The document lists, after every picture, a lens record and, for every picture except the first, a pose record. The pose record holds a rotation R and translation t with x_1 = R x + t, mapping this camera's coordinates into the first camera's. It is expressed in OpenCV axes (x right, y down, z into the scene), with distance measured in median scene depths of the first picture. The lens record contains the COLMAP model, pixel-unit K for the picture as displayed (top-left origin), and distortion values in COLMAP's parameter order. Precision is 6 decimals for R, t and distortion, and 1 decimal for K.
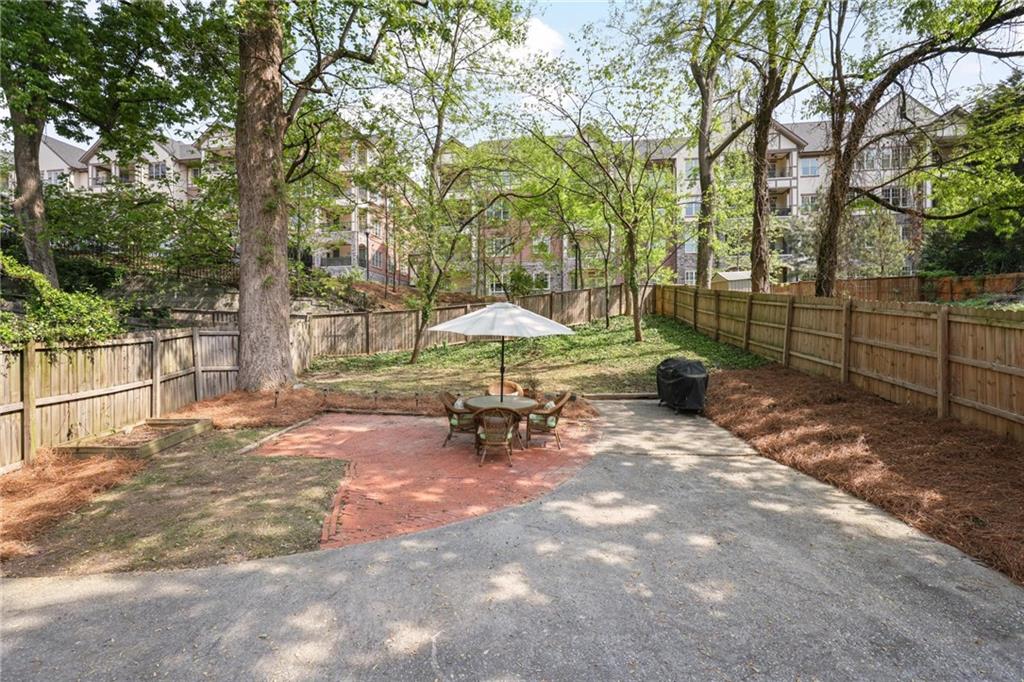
lens RADIAL K [[459.7, 0, 512.3], [0, 459.7, 338.9], [0, 0, 1]] dist [0.002764, 0.000229]
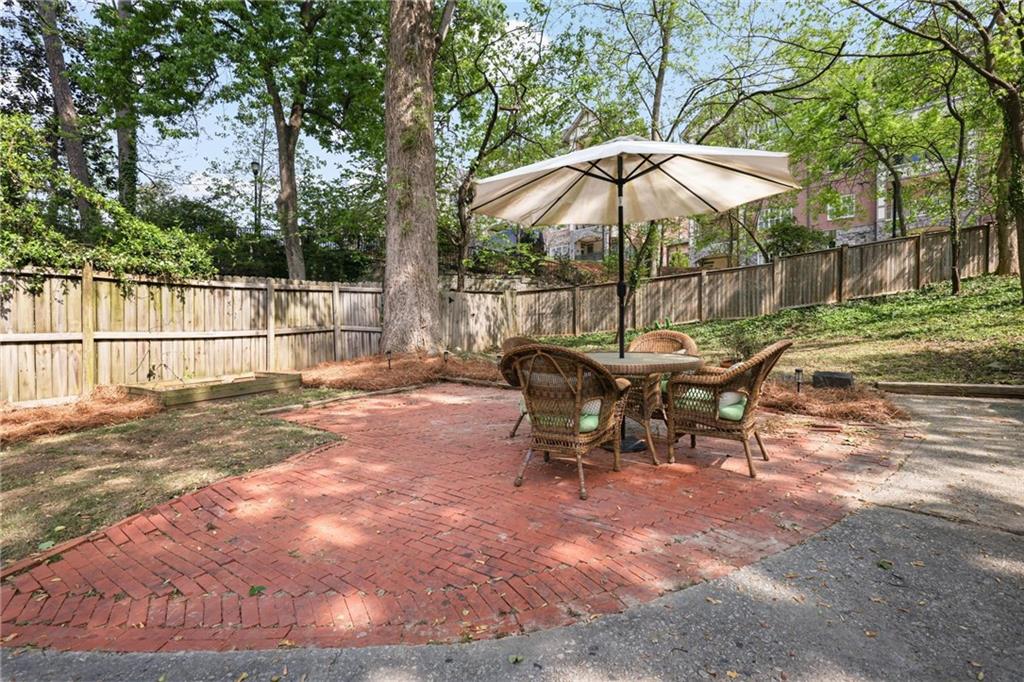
lens RADIAL K [[459.7, 0, 509.2], [0, 459.7, 345.3], [0, 0, 1]] dist [0.002764, 0.000229]
pose [[0.839835, 0.006608, -0.542802, 0.106225], [-0.002182, 0.999959, 0.008797, 0.092945], [0.542838, -0.006203, 0.839815, 0.415446]]
